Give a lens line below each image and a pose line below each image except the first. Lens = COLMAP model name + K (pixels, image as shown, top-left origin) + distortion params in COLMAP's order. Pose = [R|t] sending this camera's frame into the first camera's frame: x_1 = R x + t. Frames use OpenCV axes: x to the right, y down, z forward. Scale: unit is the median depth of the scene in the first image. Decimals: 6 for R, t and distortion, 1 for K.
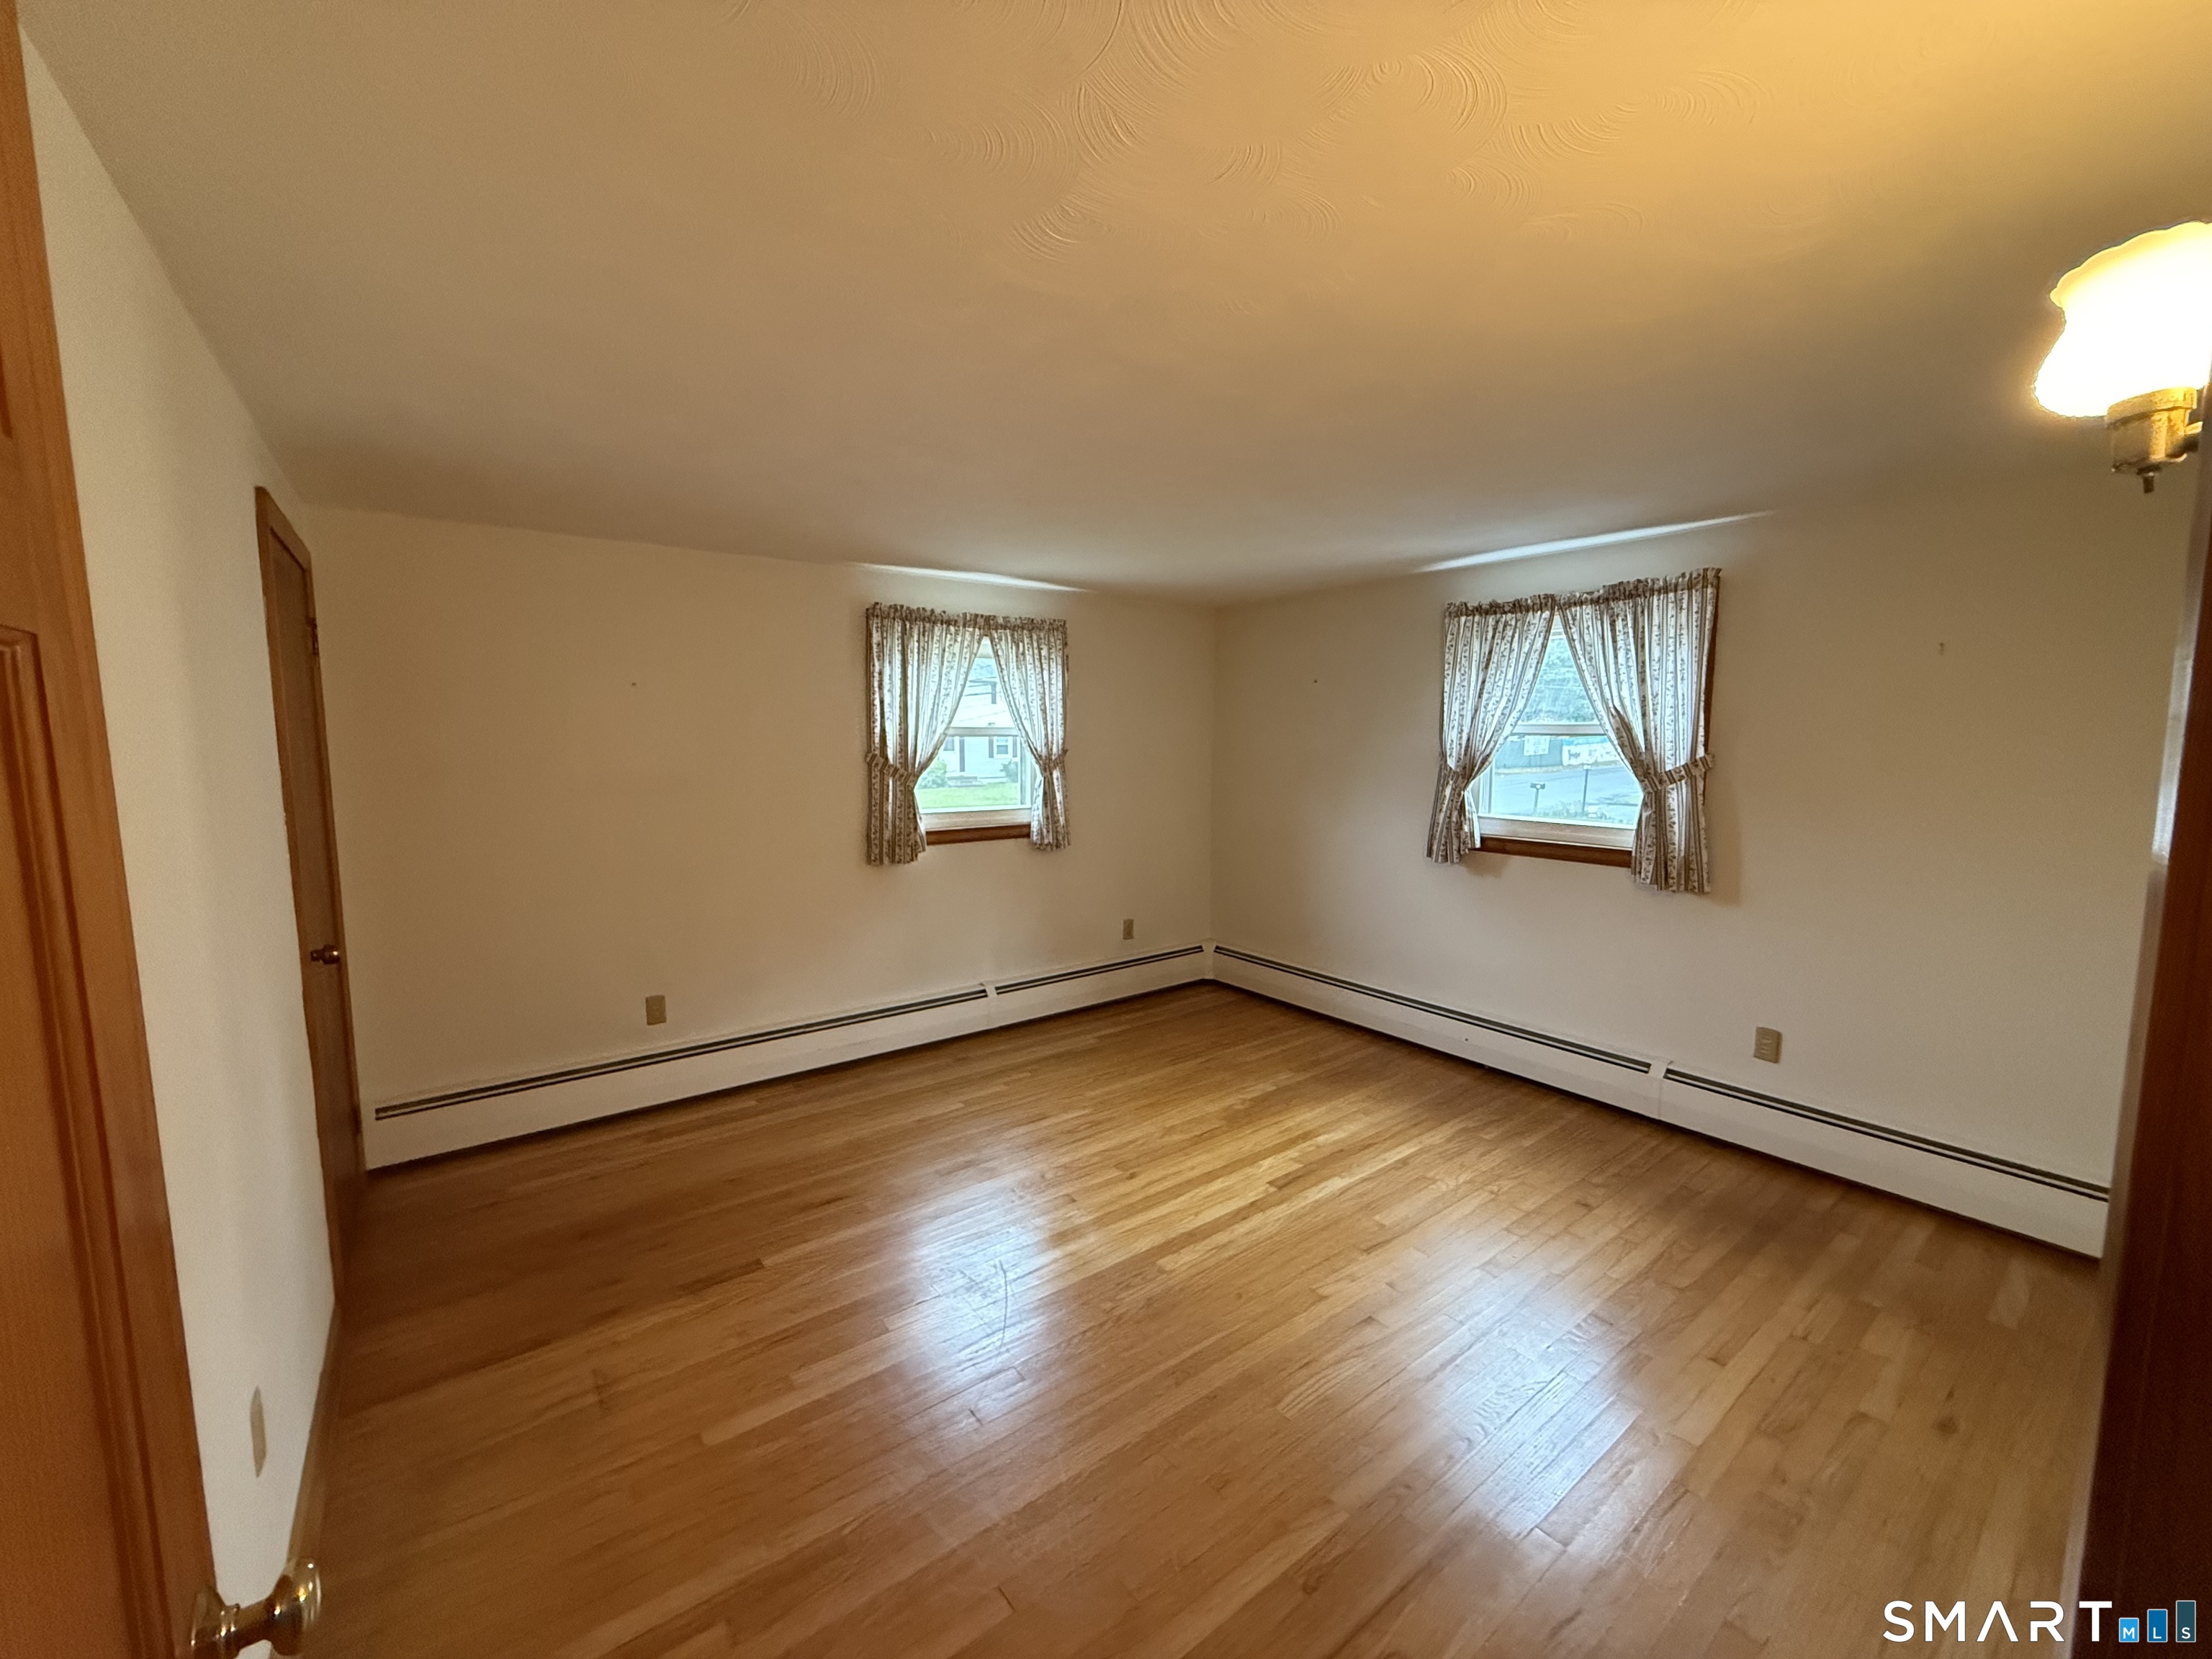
lens RADIAL K [[880.9, 0, 1098.4], [0, 880.9, 828.0], [0, 0, 1]] dist [-0.001101, -0.000016]
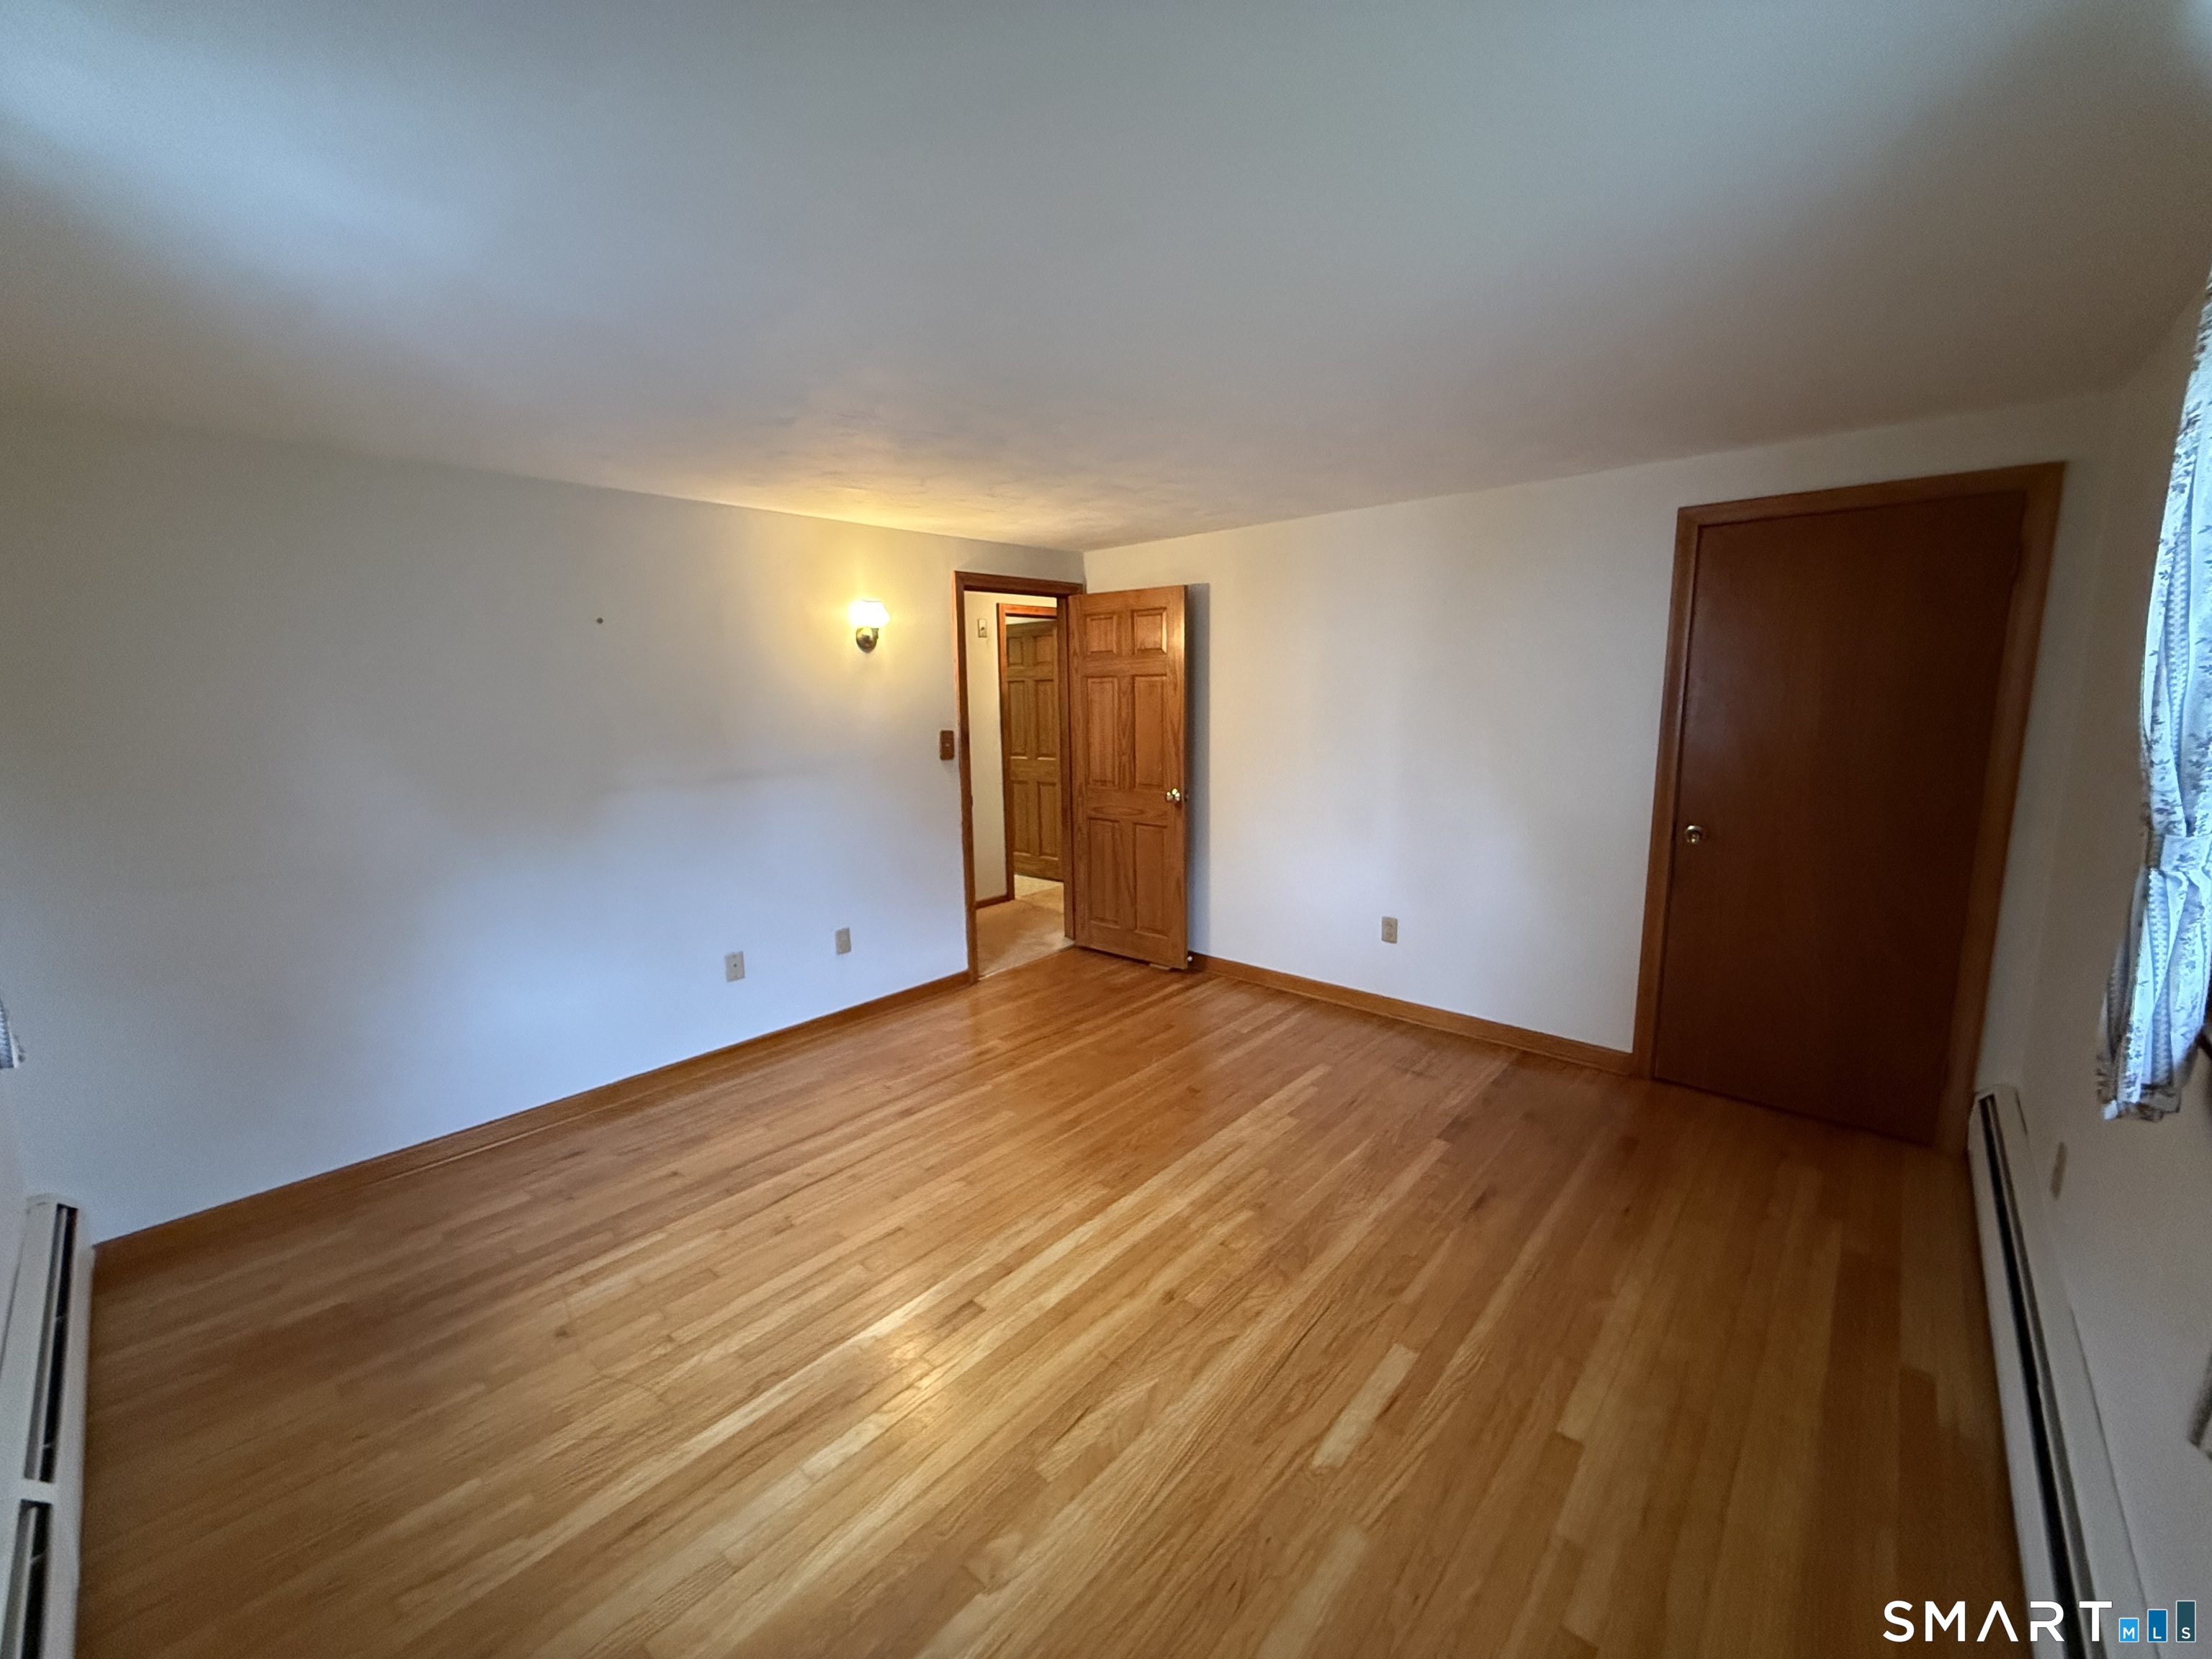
lens RADIAL K [[880.9, 0, 1098.4], [0, 880.9, 828.0], [0, 0, 1]] dist [-0.001101, -0.000016]
pose [[-0.982386, 0.045571, -0.181221, 0.176717], [-0.003643, 0.964951, 0.262403, -0.141285], [0.186828, 0.258441, -0.947789, 1.323163]]
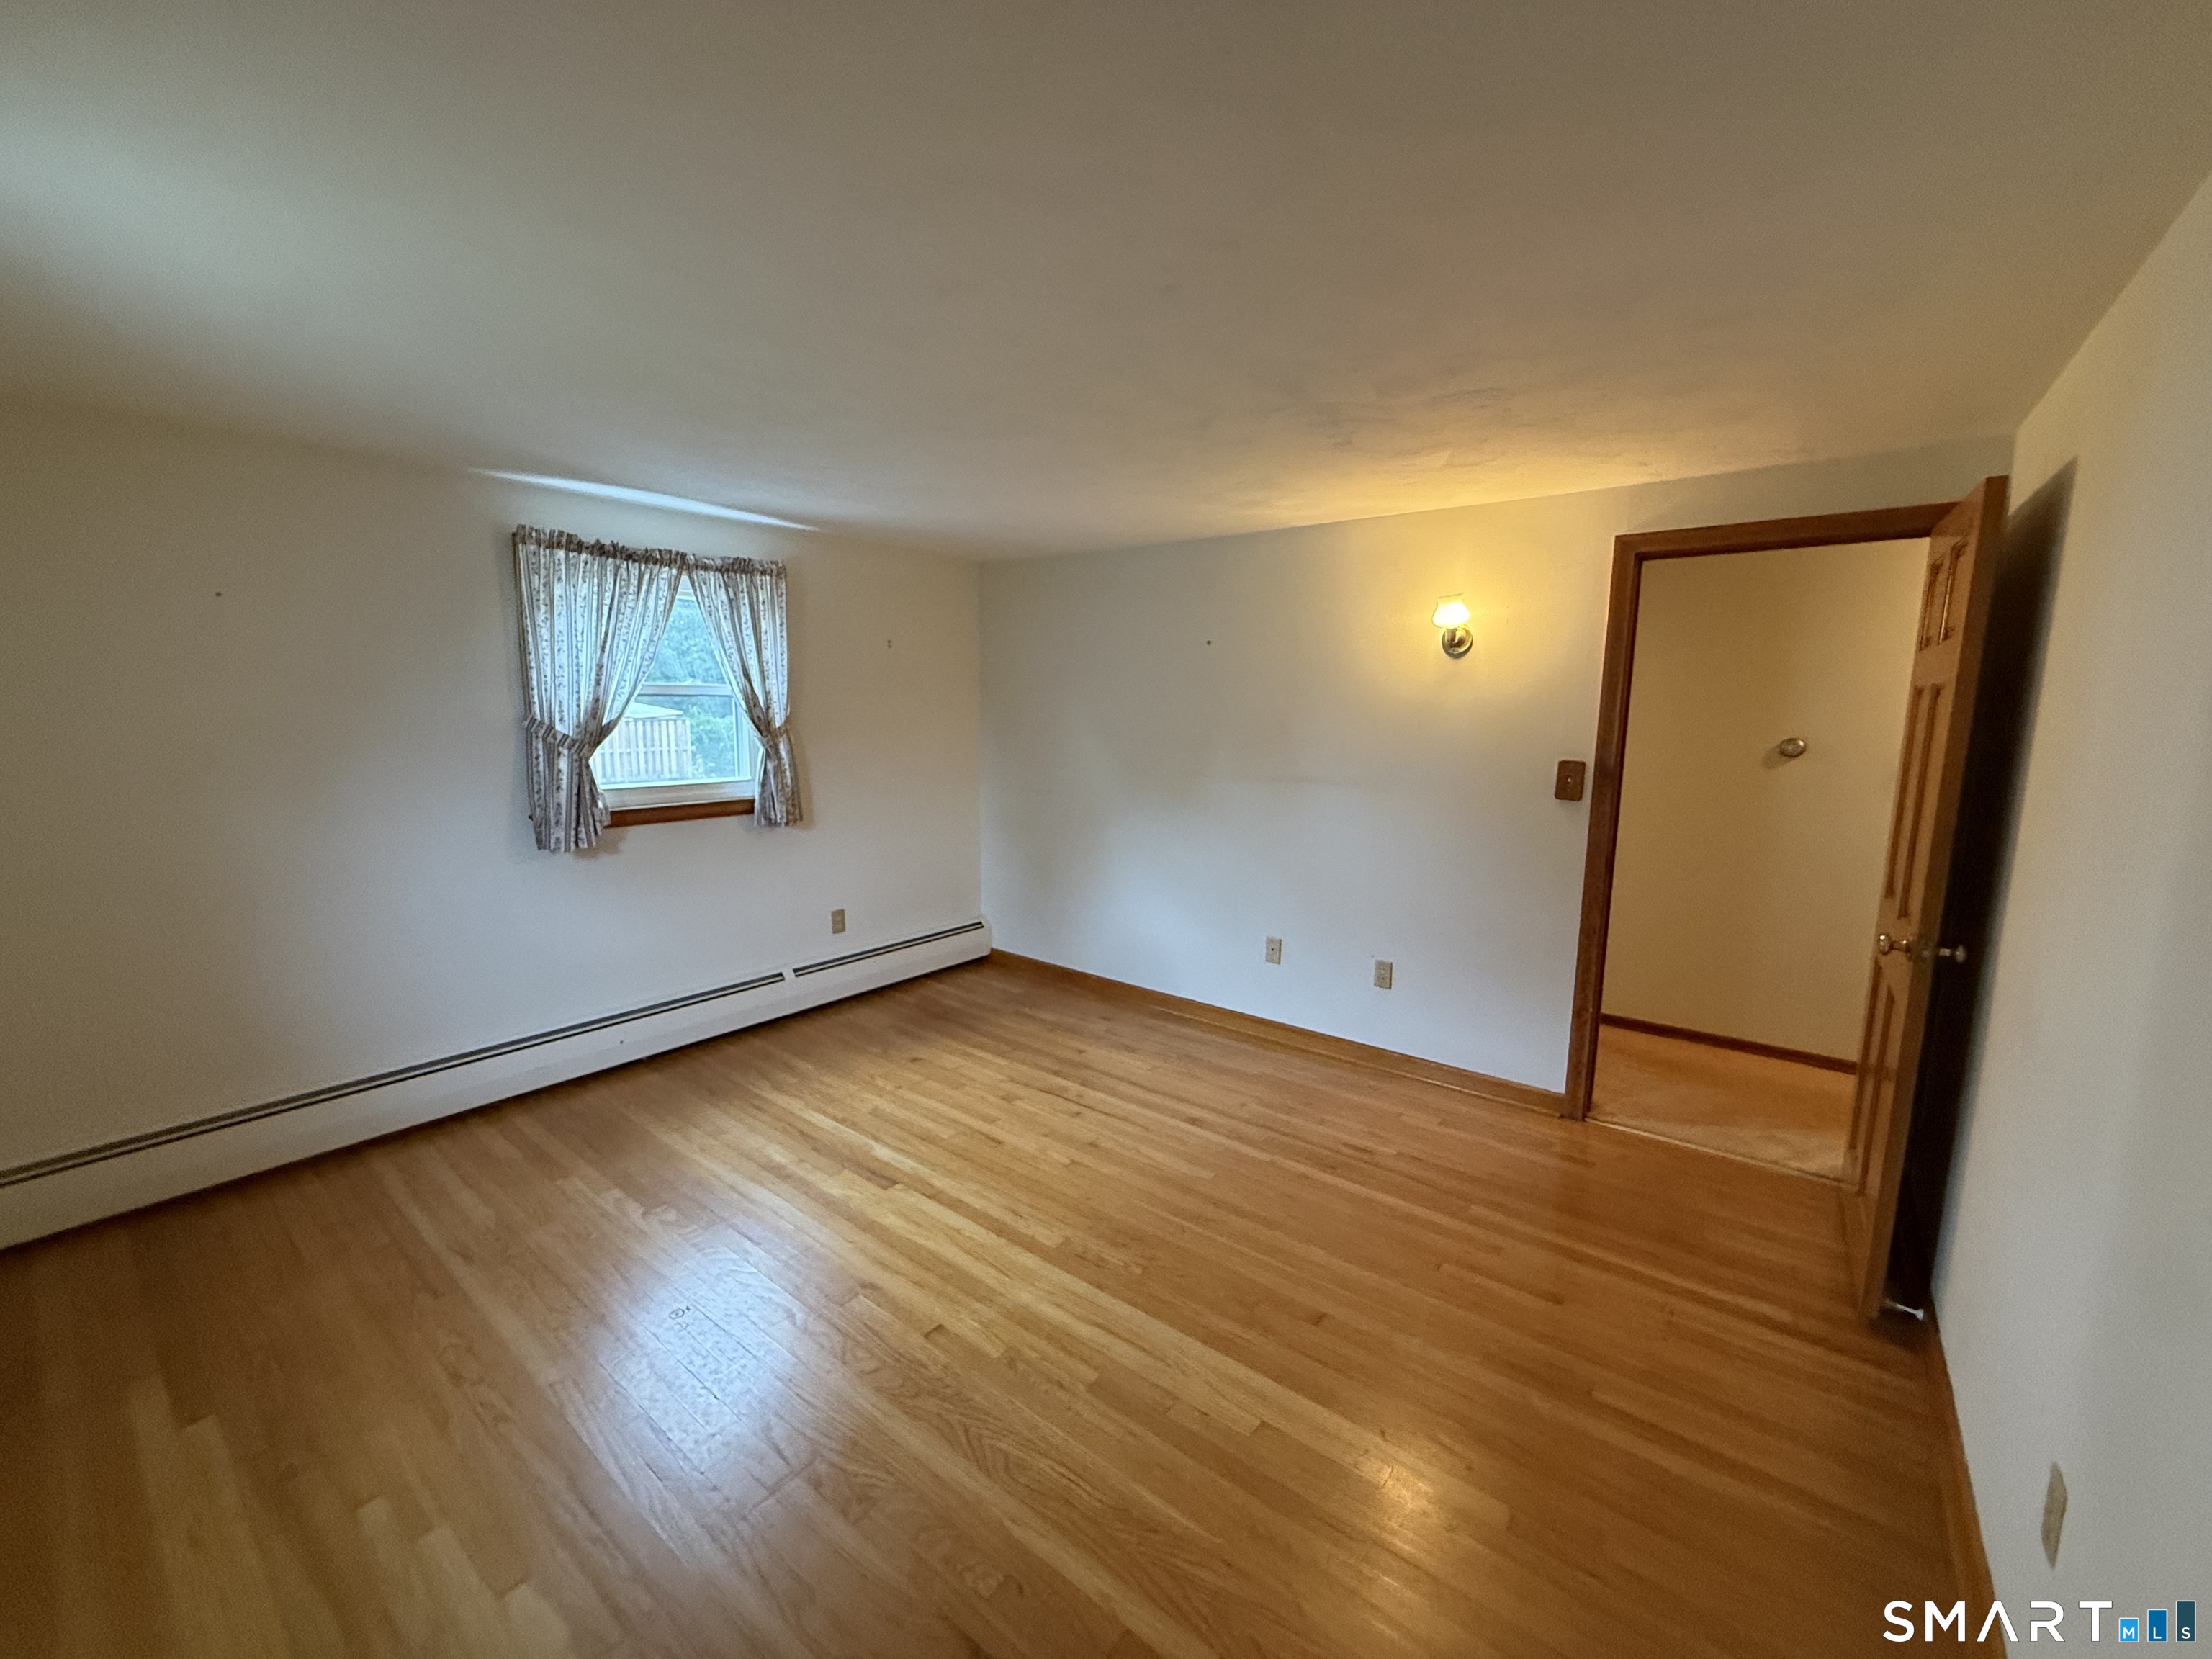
lens RADIAL K [[880.9, 0, 1098.4], [0, 880.9, 828.0], [0, 0, 1]] dist [-0.001101, -0.000016]
pose [[-0.244231, -0.140469, 0.959489, -0.565231], [0.095151, 0.981207, 0.167869, -0.080060], [-0.965038, 0.132295, -0.226275, 0.778925]]
